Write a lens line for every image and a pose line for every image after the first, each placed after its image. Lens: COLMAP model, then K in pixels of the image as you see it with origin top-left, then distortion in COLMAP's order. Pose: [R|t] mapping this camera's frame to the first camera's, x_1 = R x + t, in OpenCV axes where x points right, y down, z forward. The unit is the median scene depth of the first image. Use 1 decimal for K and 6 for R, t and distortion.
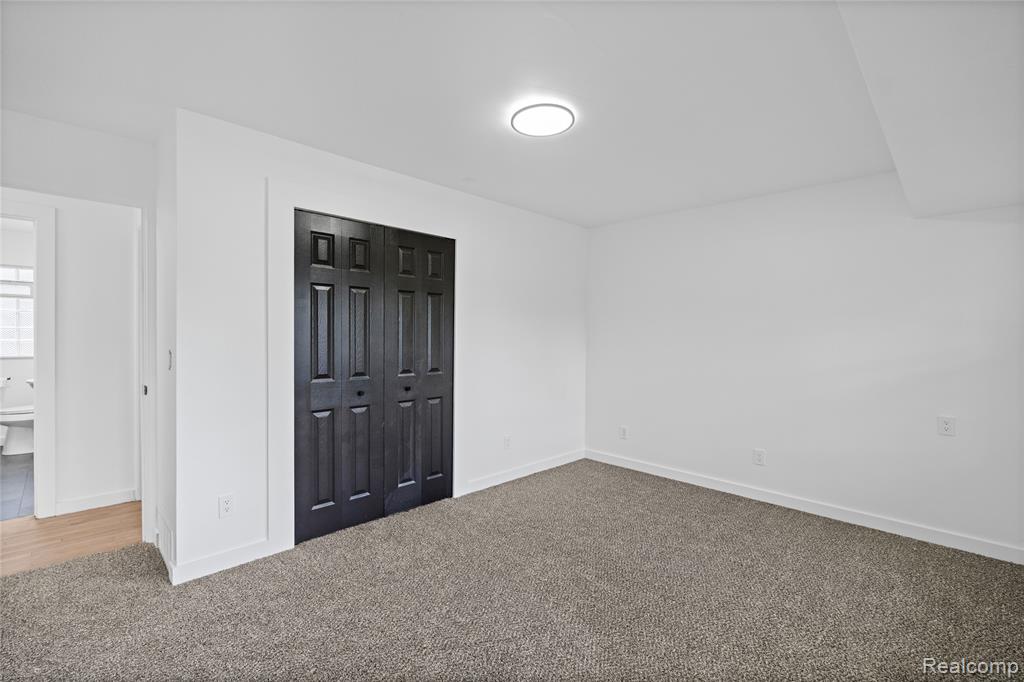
lens RADIAL K [[451.6, 0, 512.0], [0, 451.6, 341.0], [0, 0, 1]] dist [-0.001104, -0.000070]
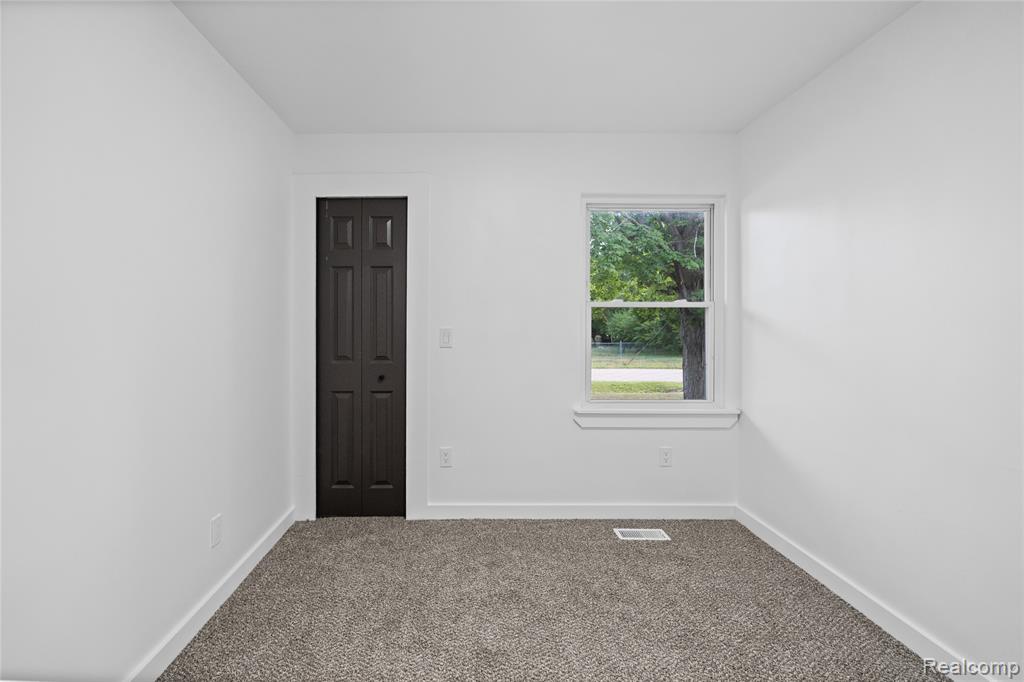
lens RADIAL K [[448.4, 0, 512.0], [0, 448.4, 319.8], [0, 0, 1]] dist [-0.000902, -0.000053]
pose [[0.697747, -0.006940, -0.716310, 0.570528], [0.006472, 0.999973, -0.003383, -0.002344], [0.716315, -0.002276, 0.697774, 0.575702]]
